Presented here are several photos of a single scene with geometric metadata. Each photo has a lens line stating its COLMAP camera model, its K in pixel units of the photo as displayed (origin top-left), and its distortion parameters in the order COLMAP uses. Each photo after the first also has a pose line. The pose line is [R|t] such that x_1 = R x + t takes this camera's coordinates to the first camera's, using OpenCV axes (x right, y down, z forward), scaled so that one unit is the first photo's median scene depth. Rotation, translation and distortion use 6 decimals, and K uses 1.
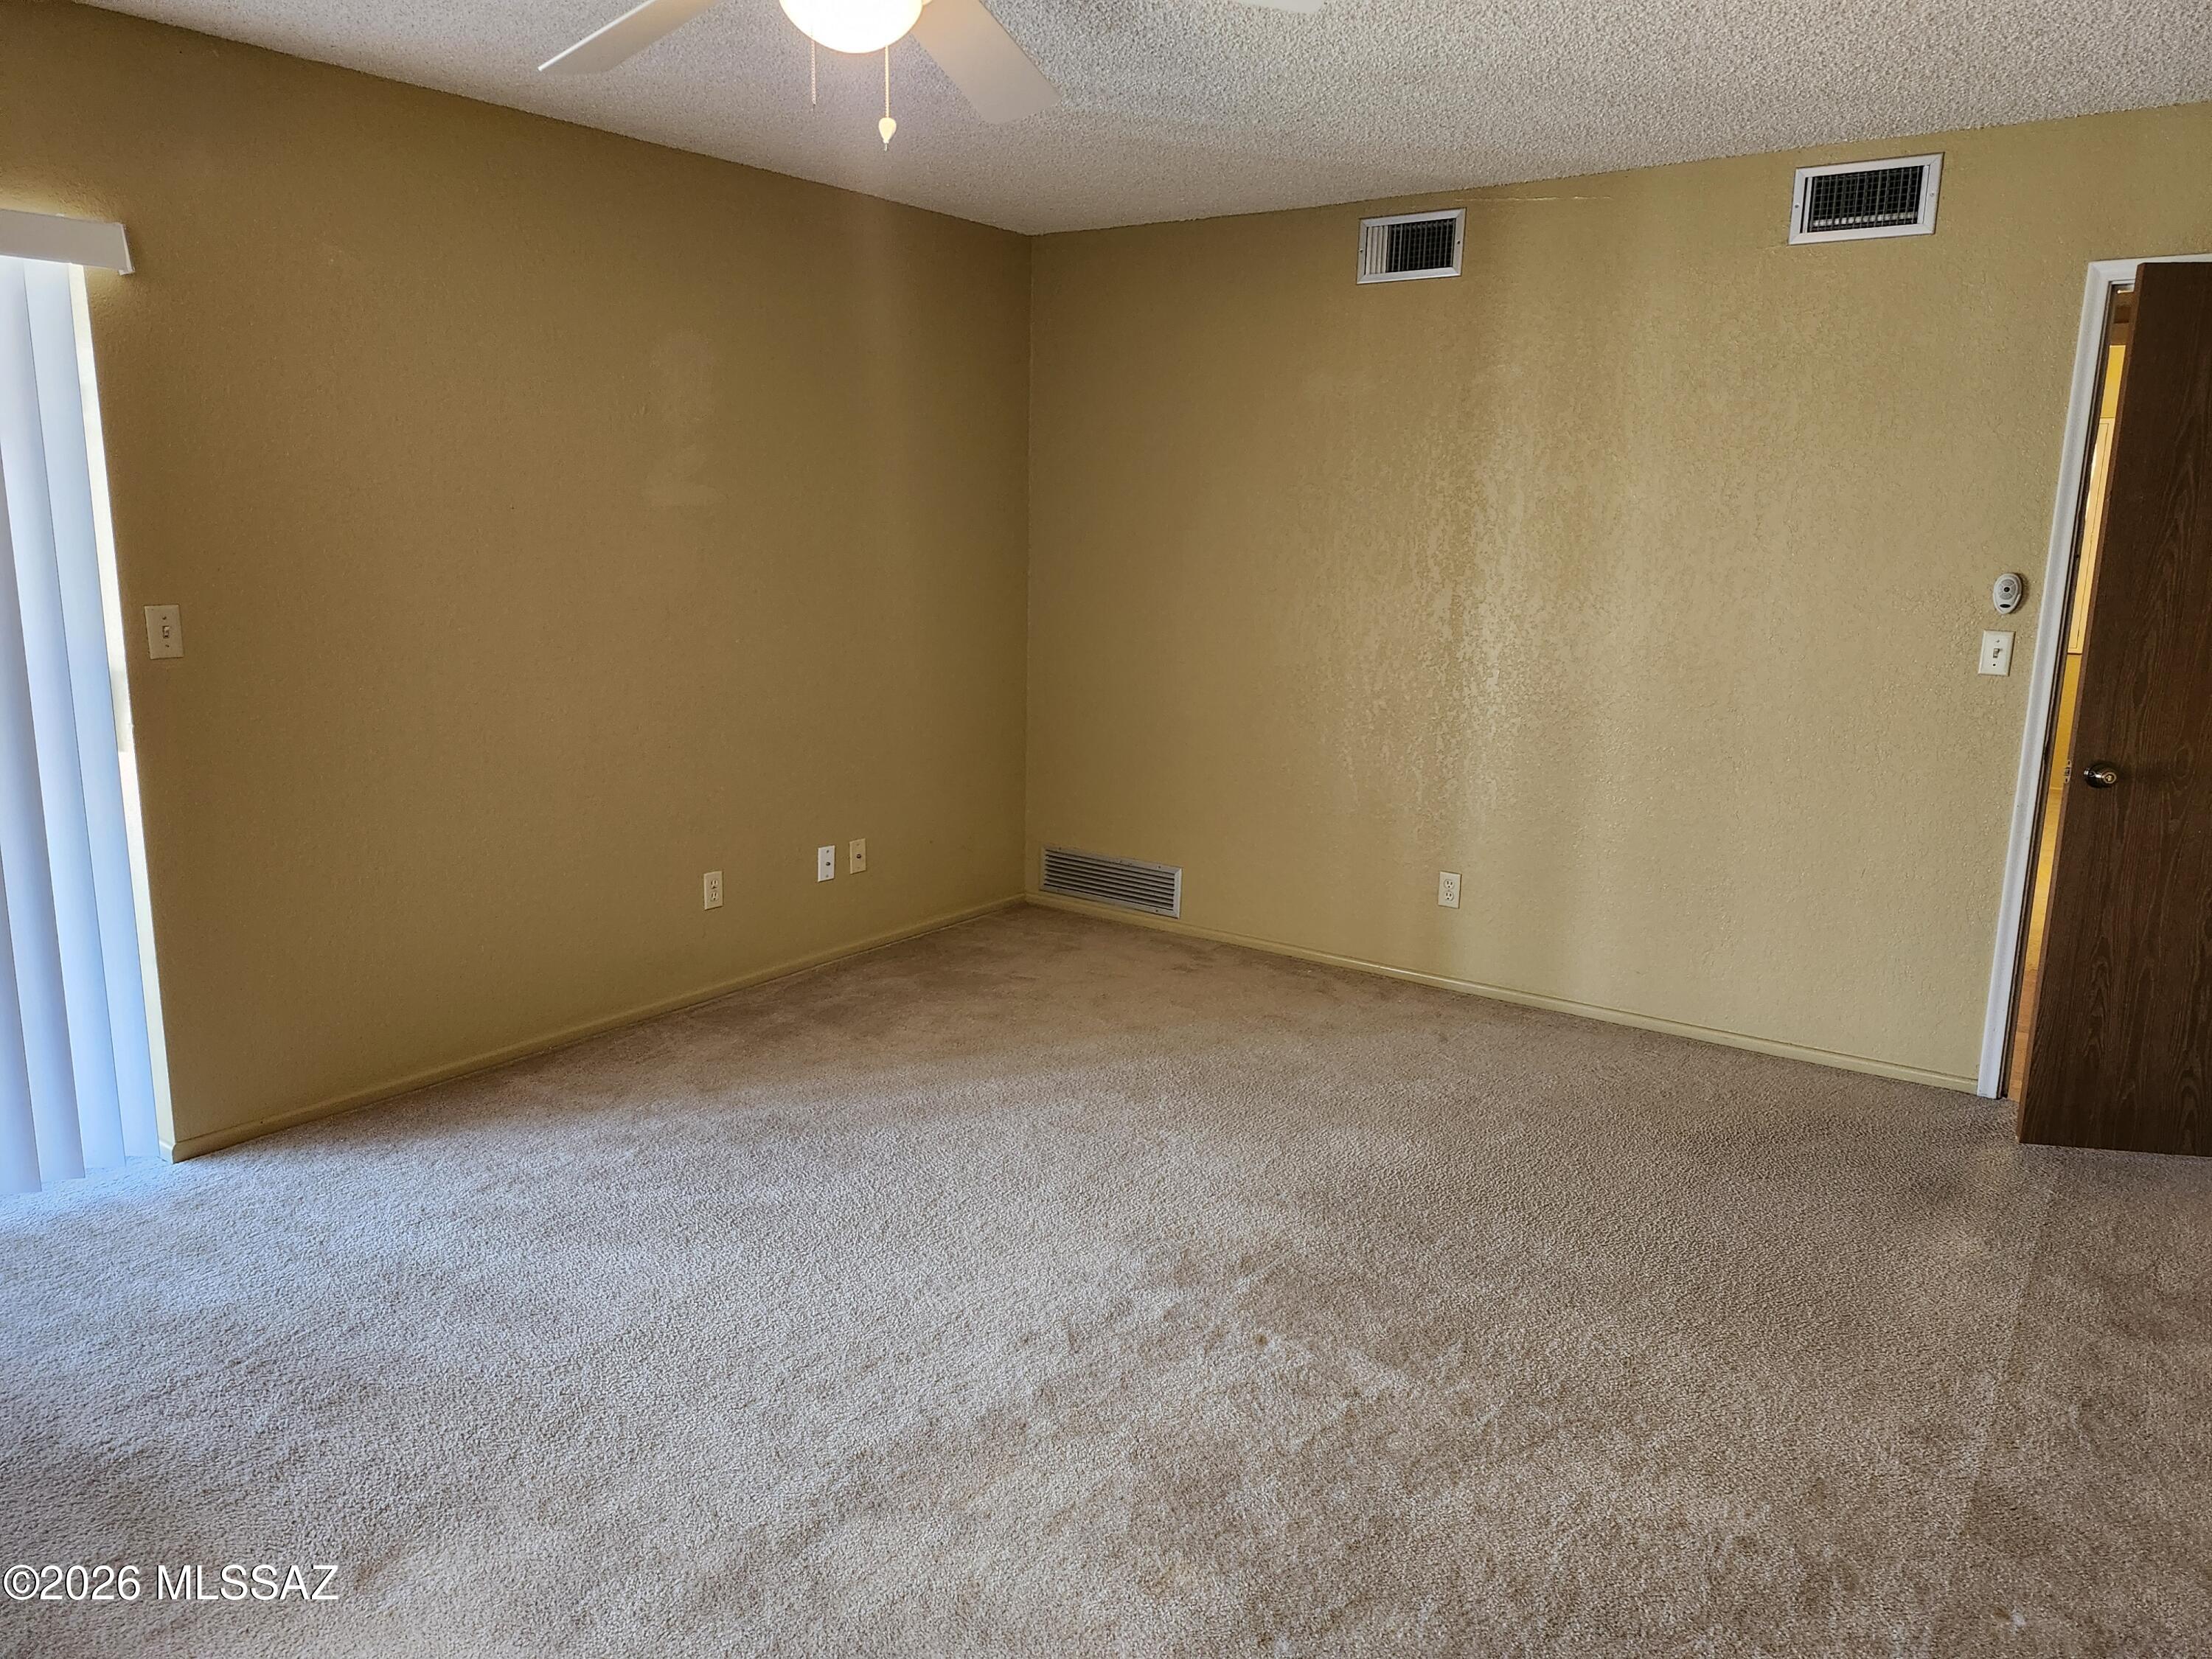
lens RADIAL K [[1532.4, 0, 1115.6], [0, 1532.4, 814.4], [0, 0, 1]] dist [0.068937, -0.070765]
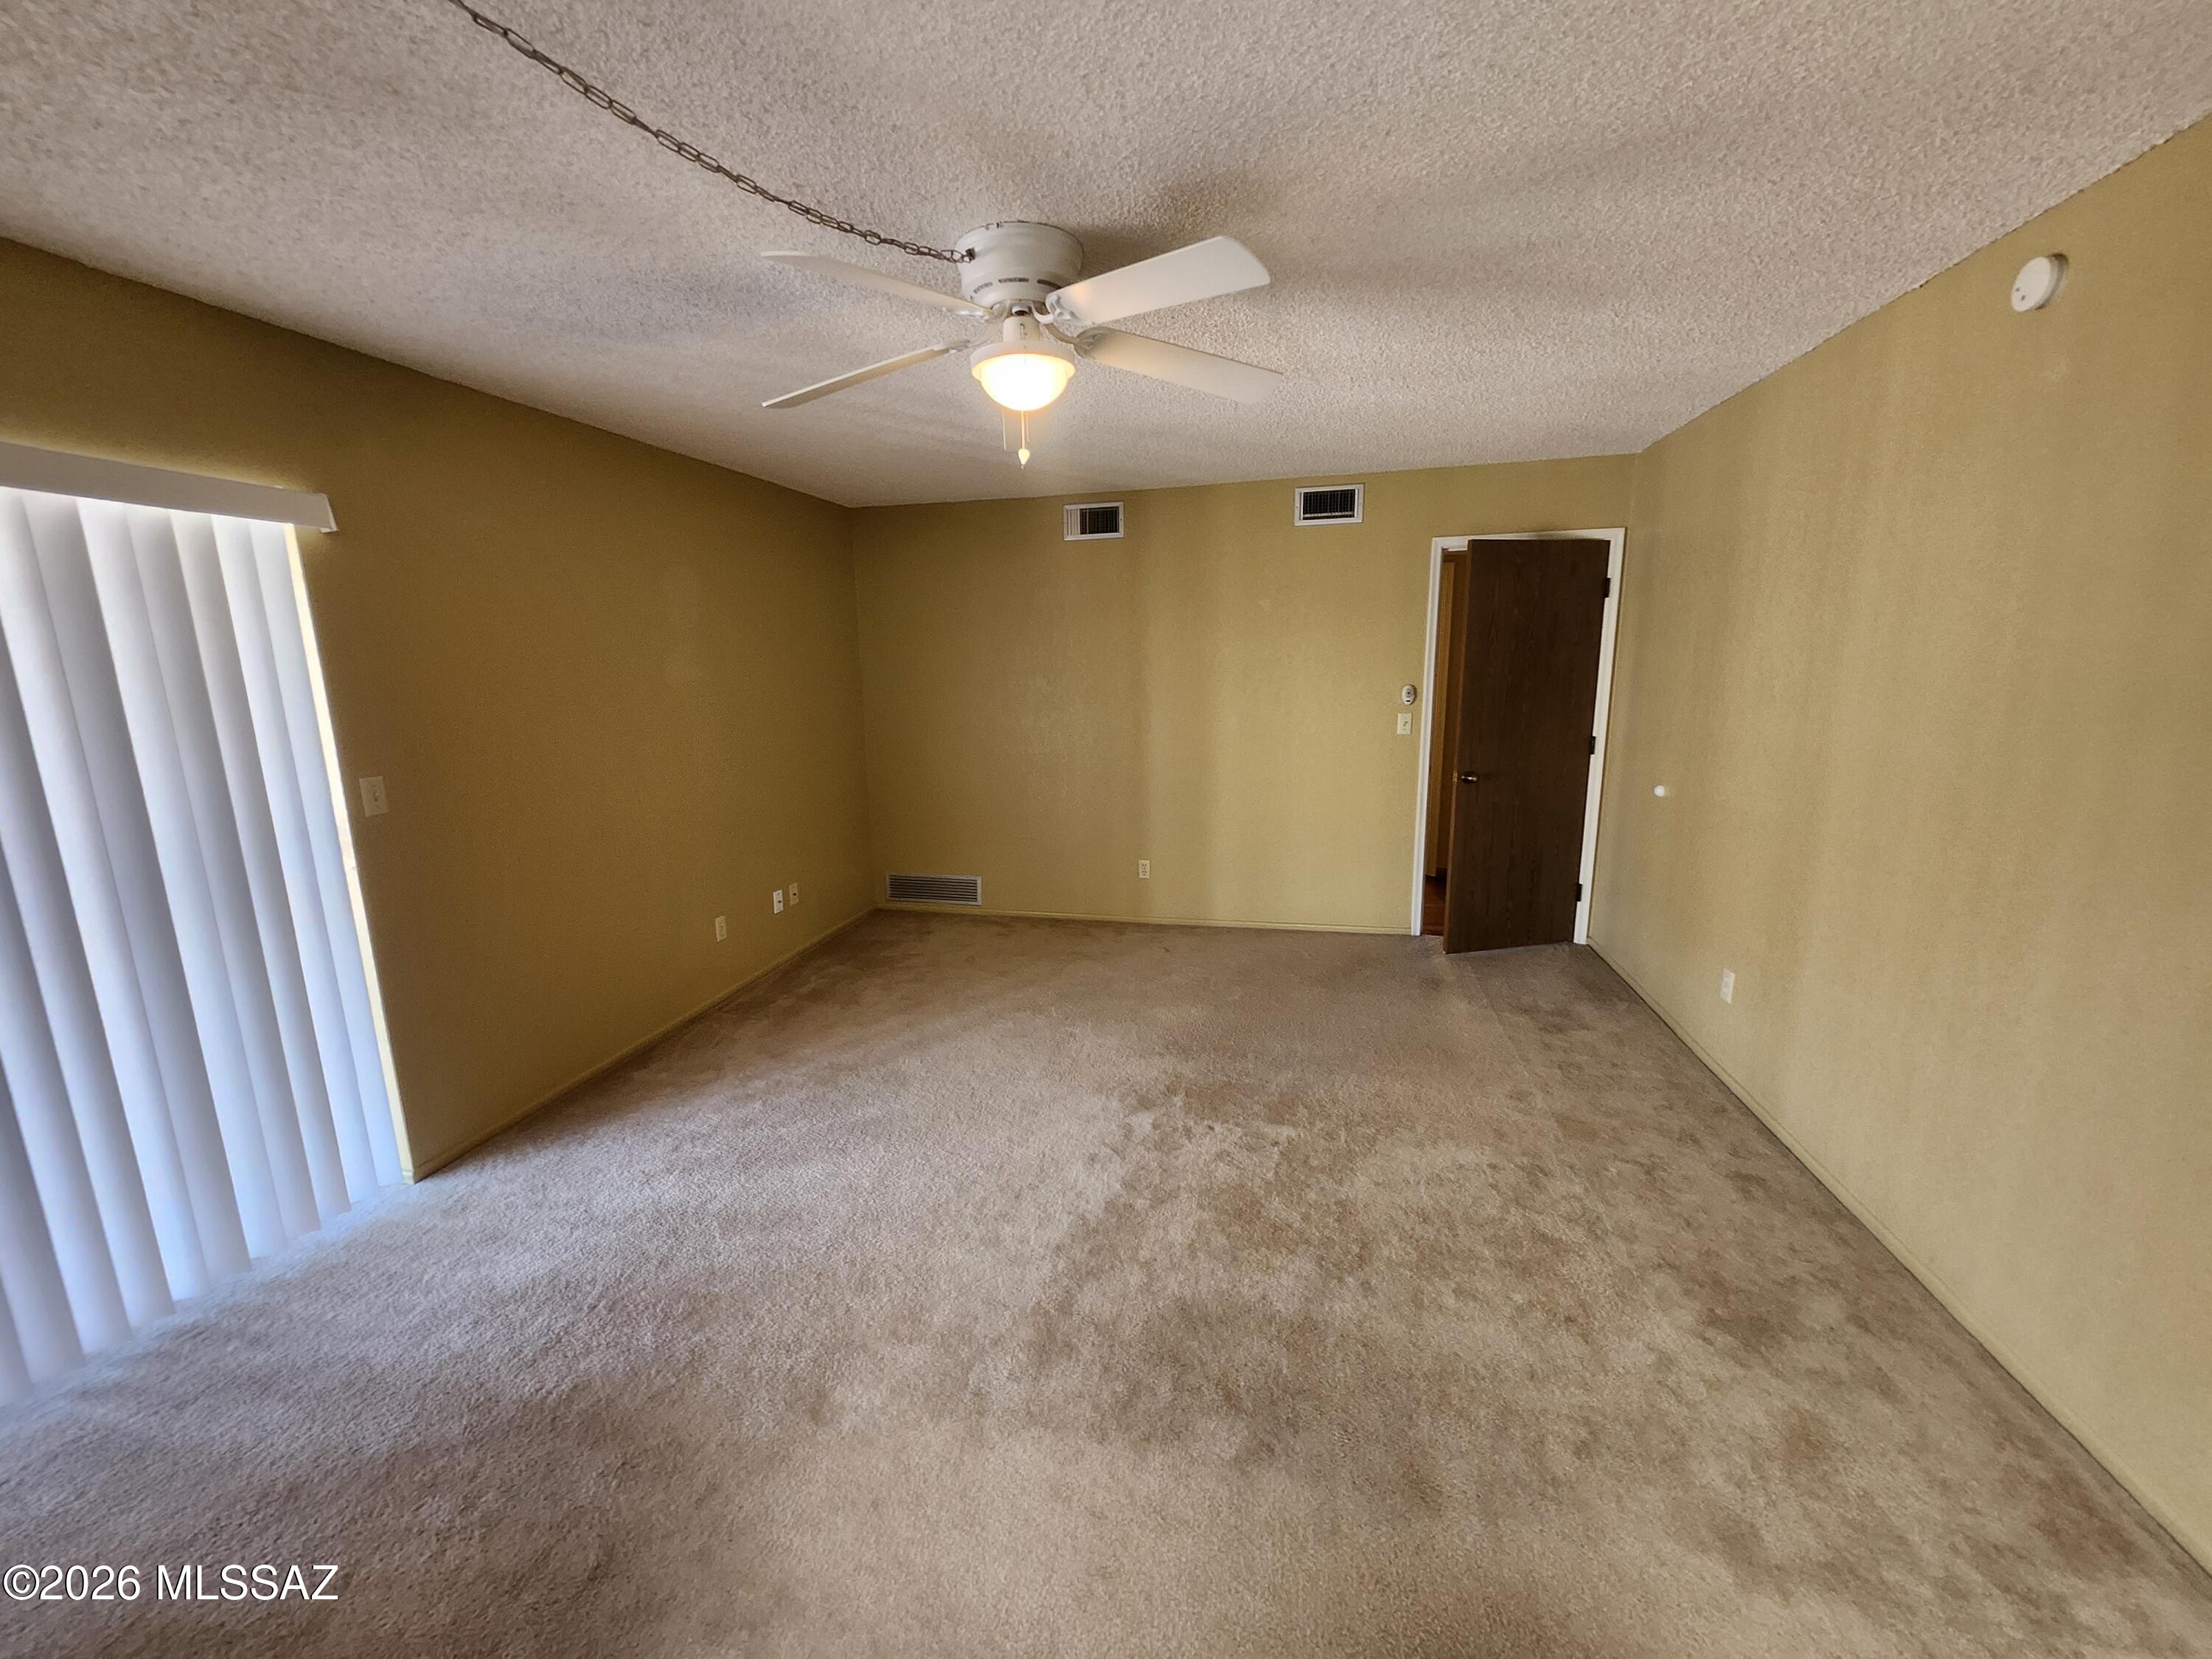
lens RADIAL K [[870.2, 0, 1106.0], [0, 870.2, 829.5], [0, 0, 1]] dist [0.003358, 0.000412]
pose [[0.928099, -0.107685, 0.356421, -0.260162], [0.108726, 0.993923, 0.017175, -0.028879], [-0.356105, 0.022812, 0.934168, 0.060861]]
